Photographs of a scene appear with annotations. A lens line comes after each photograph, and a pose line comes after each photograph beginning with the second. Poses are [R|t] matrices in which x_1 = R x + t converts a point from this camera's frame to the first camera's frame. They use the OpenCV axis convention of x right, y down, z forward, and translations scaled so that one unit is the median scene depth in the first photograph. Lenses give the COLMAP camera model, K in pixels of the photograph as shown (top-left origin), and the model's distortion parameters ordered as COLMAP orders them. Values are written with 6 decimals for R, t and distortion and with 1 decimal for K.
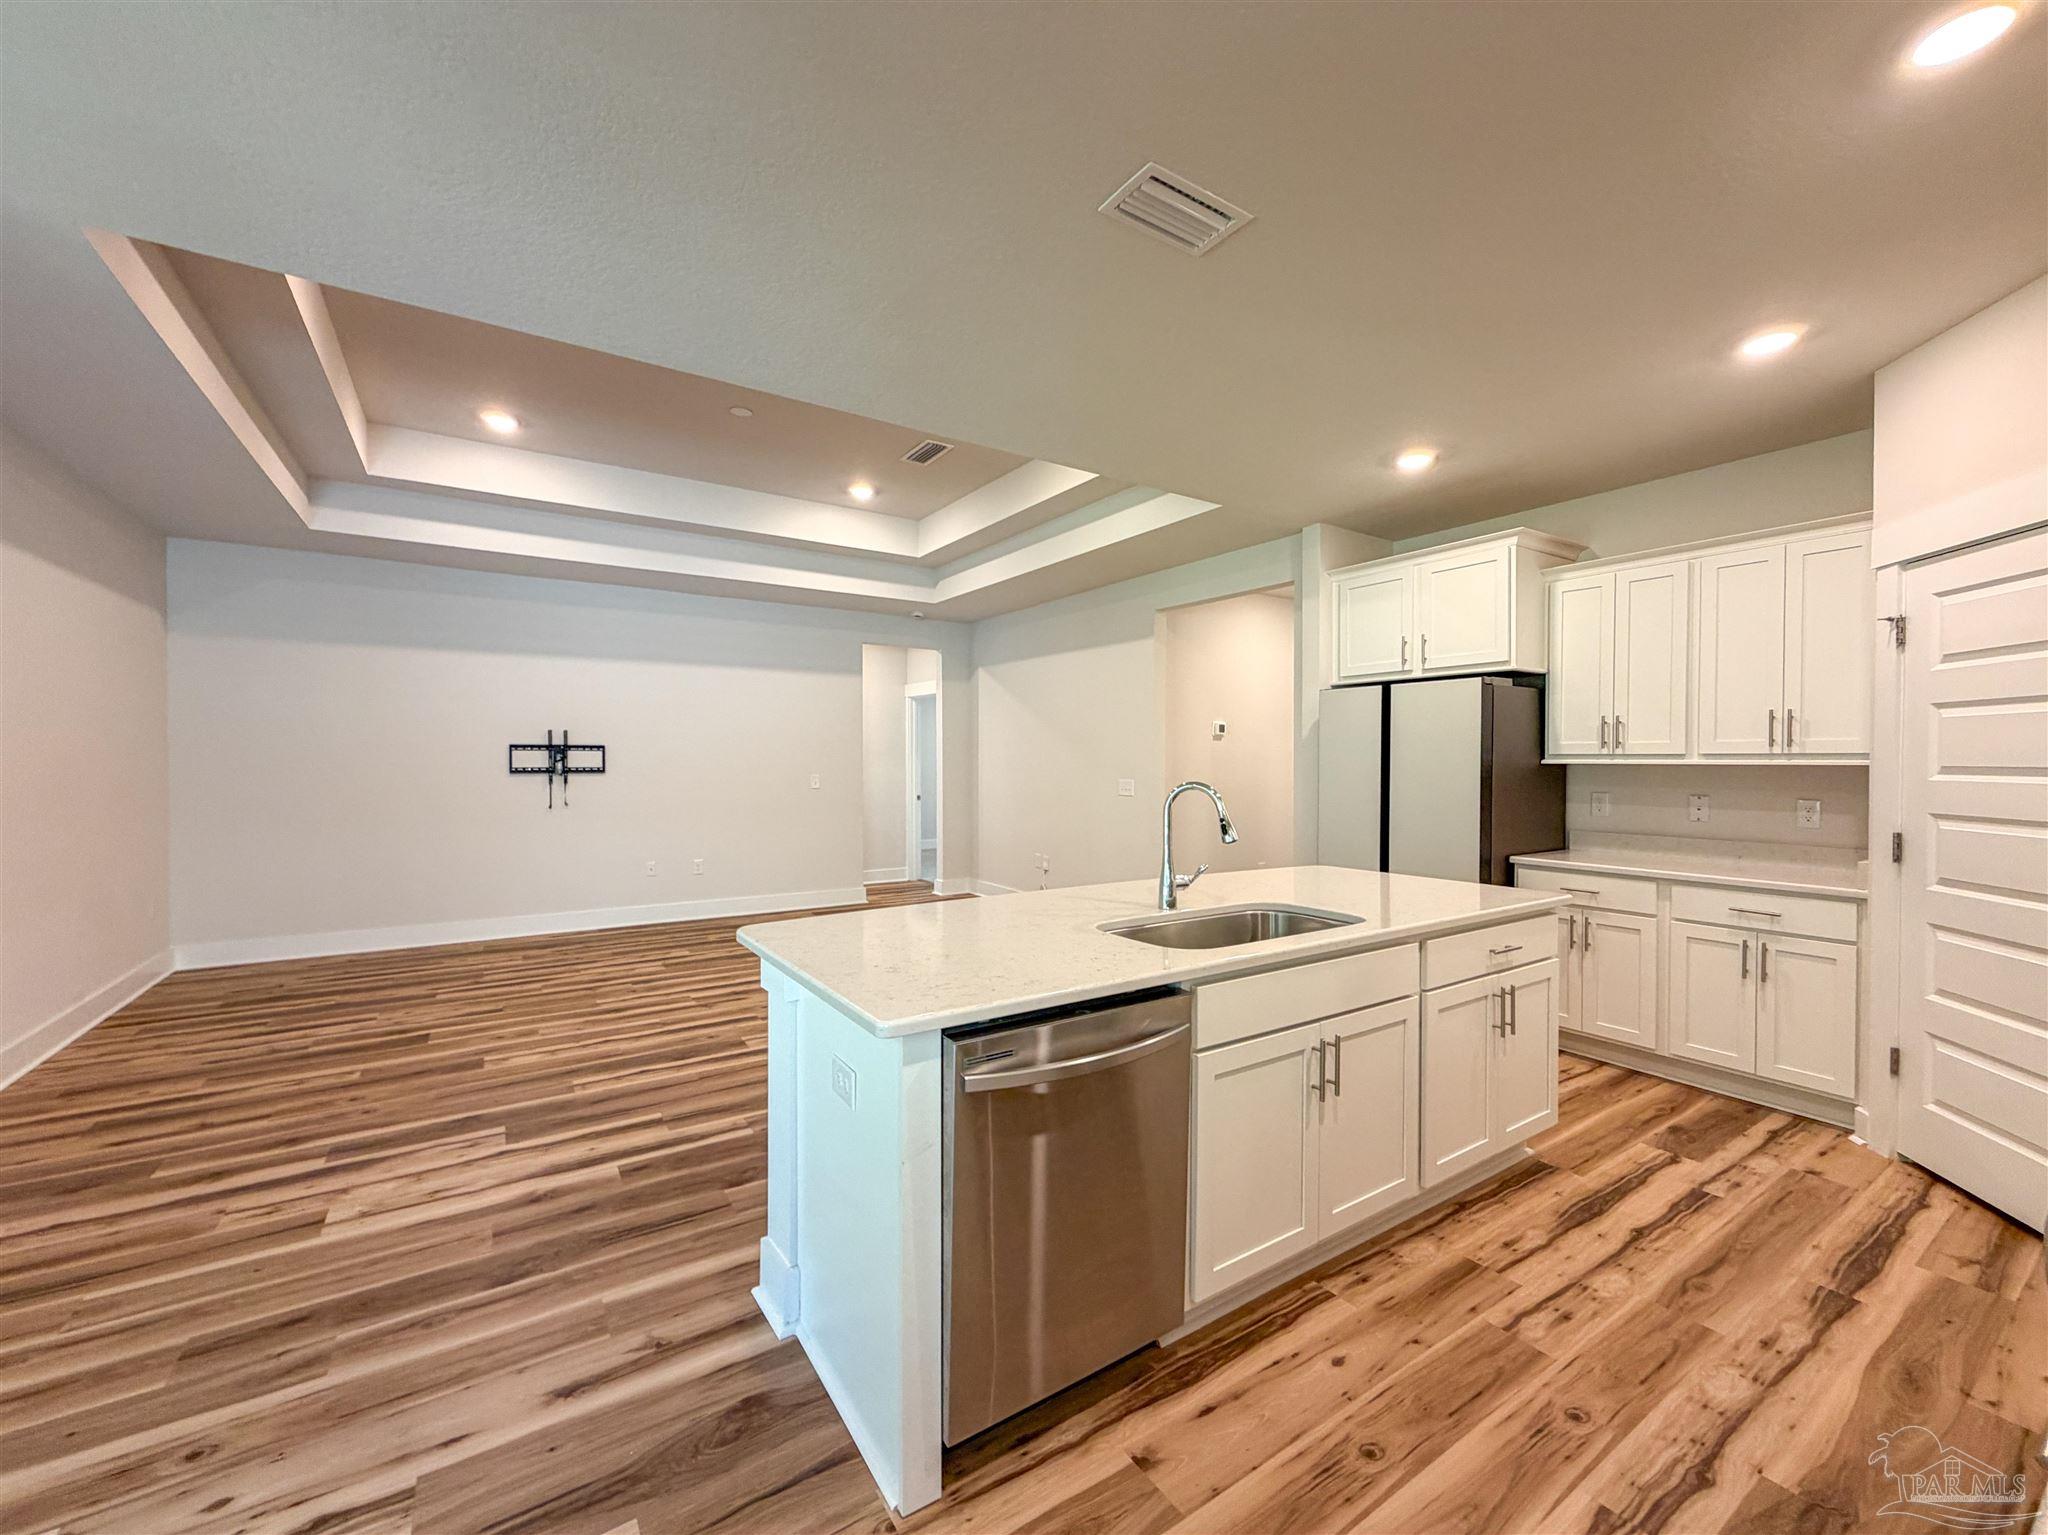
lens RADIAL K [[830.3, 0, 1015.9], [0, 830.3, 764.4], [0, 0, 1]] dist [-0.002990, 0.001558]
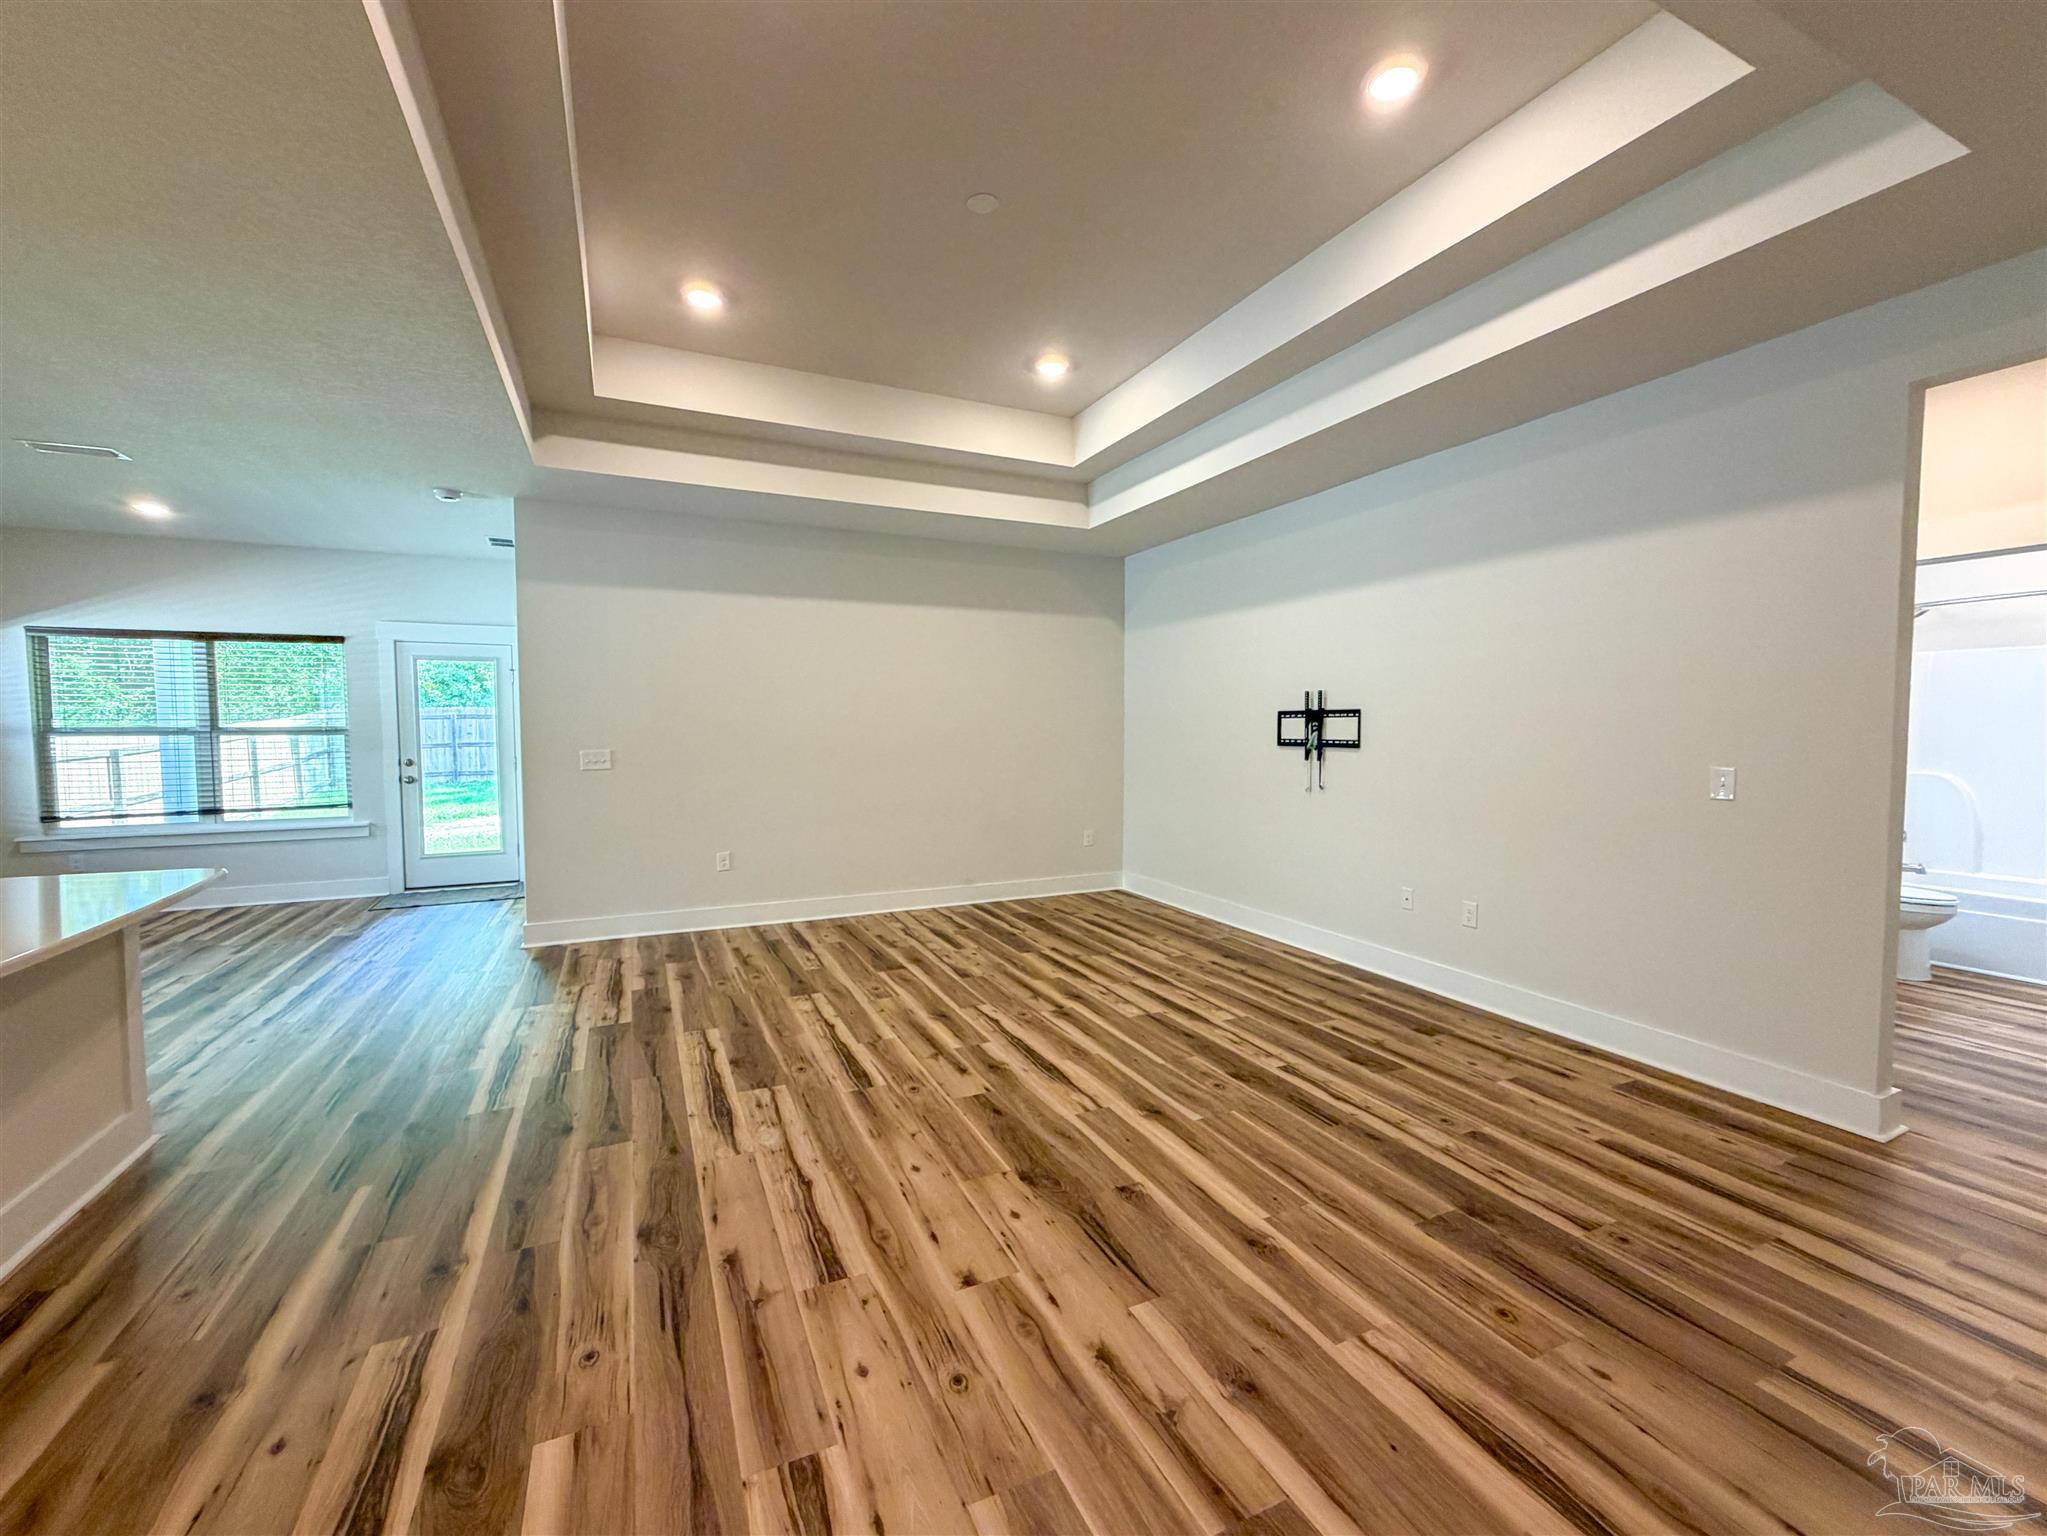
lens RADIAL K [[829.8, 0, 1016.7], [0, 829.8, 766.7], [0, 0, 1]] dist [-0.002990, 0.001558]
pose [[-0.139860, 0.044468, -0.989172, 0.536091], [-0.003152, 0.998966, 0.045354, -0.010932], [0.990166, 0.009461, -0.139575, 1.761619]]
